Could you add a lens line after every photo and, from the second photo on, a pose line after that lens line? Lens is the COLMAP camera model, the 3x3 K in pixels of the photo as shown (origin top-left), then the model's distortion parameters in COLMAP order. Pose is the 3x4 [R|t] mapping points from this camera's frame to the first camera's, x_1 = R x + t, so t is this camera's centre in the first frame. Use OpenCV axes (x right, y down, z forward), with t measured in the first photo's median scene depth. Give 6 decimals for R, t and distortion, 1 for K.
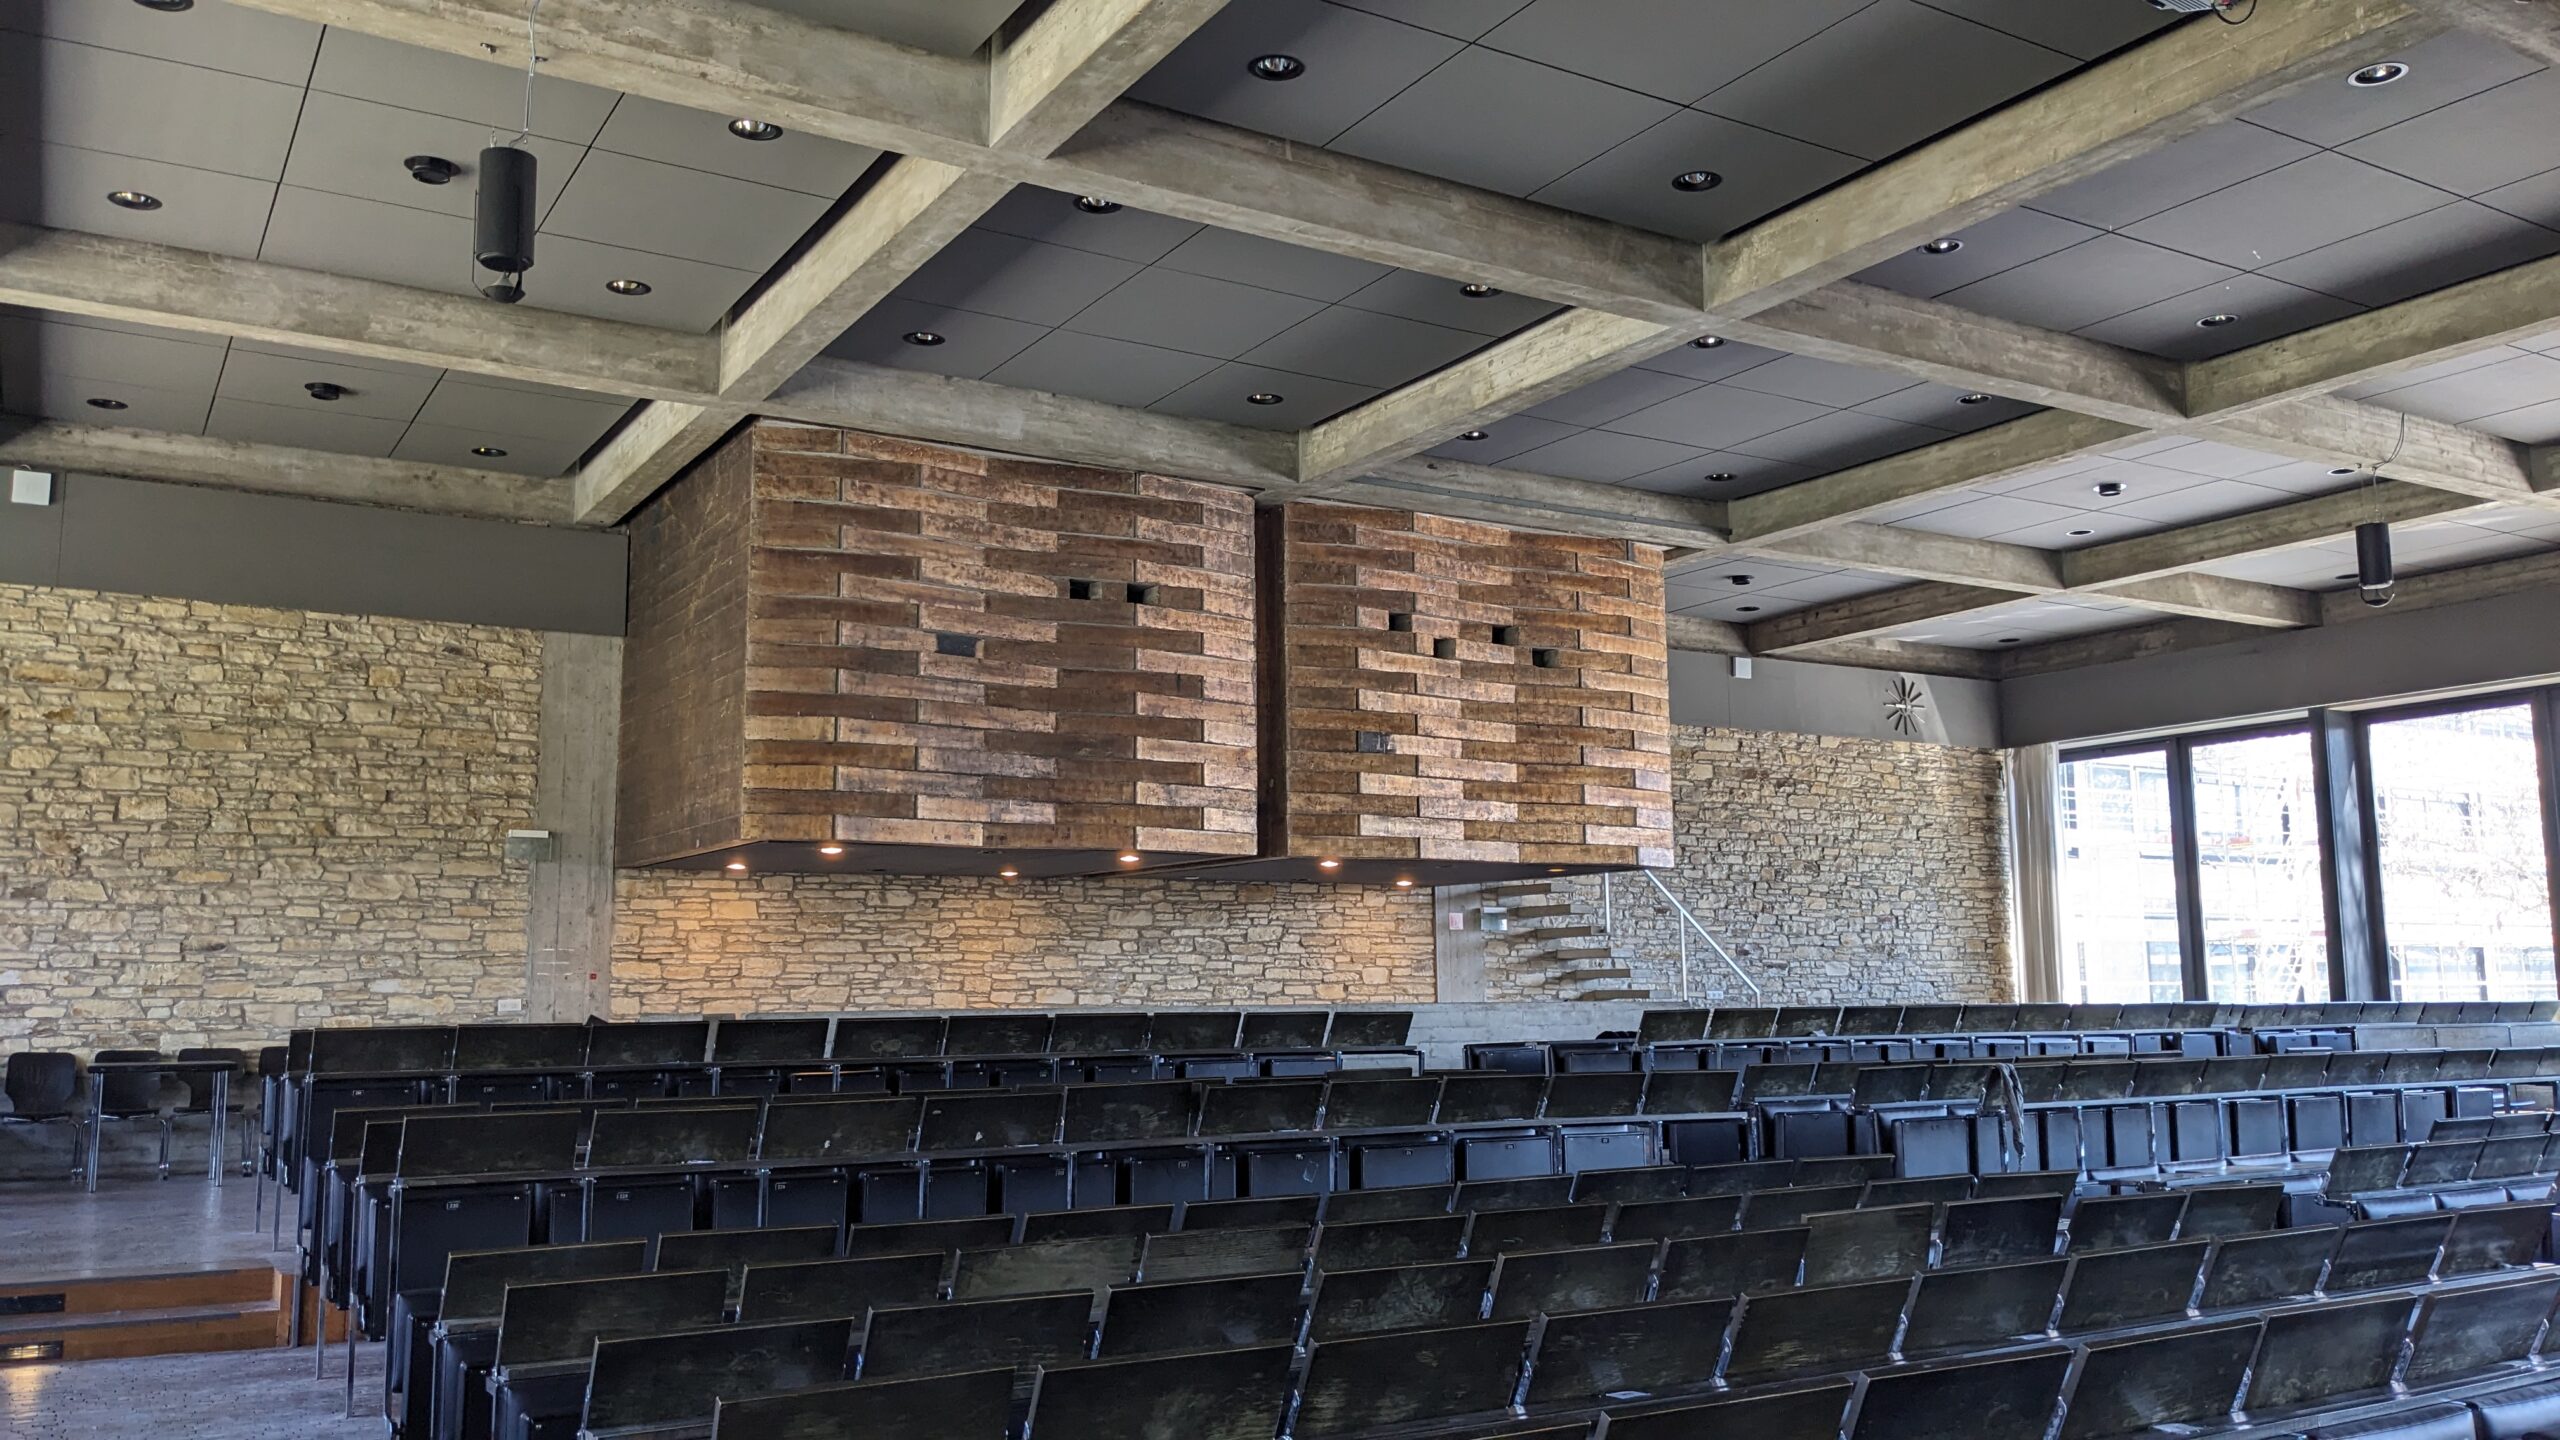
lens RADIAL K [[1995.2, 0, 1280.0], [0, 1995.2, 720.0], [0, 0, 1]] dist [0.029689, -0.000233]
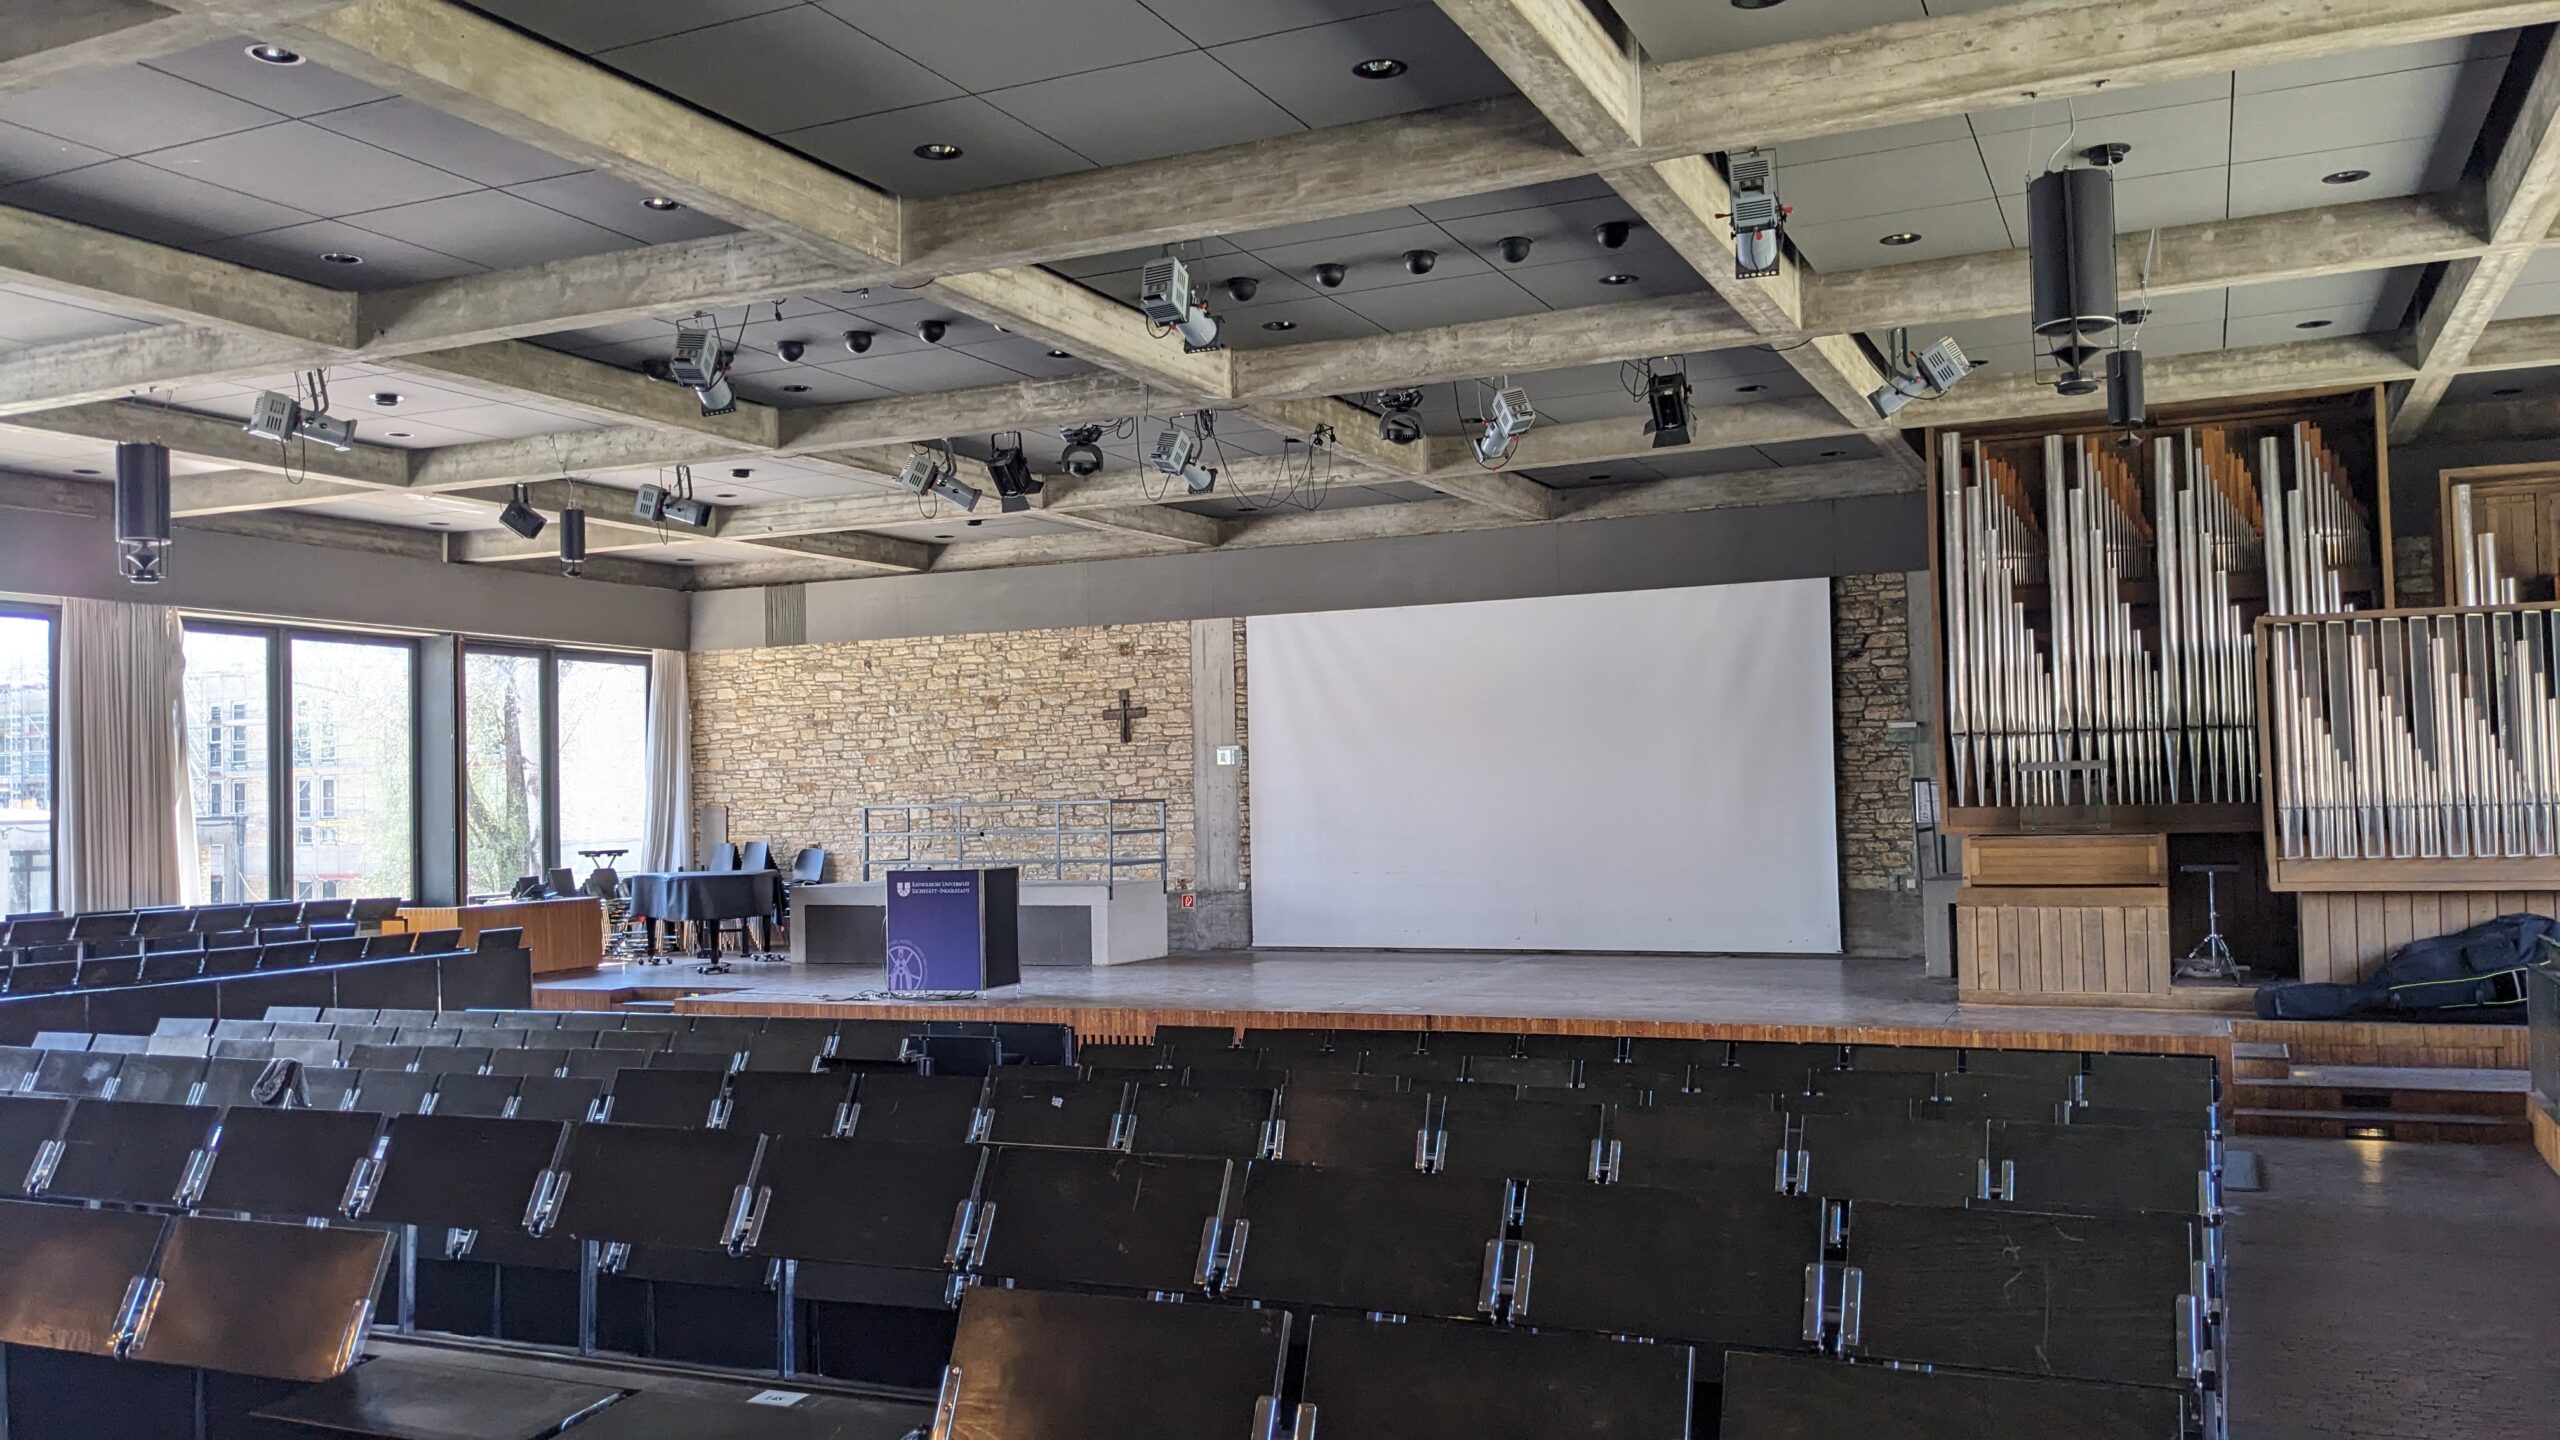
lens RADIAL K [[1995.2, 0, 1280.0], [0, 1995.2, 720.0], [0, 0, 1]] dist [0.029689, -0.000233]
pose [[-0.553464, 0.098344, 0.827047, -0.669846], [-0.055649, 0.986419, -0.154536, 0.183888], [-0.831012, -0.131555, -0.540474, 1.132565]]
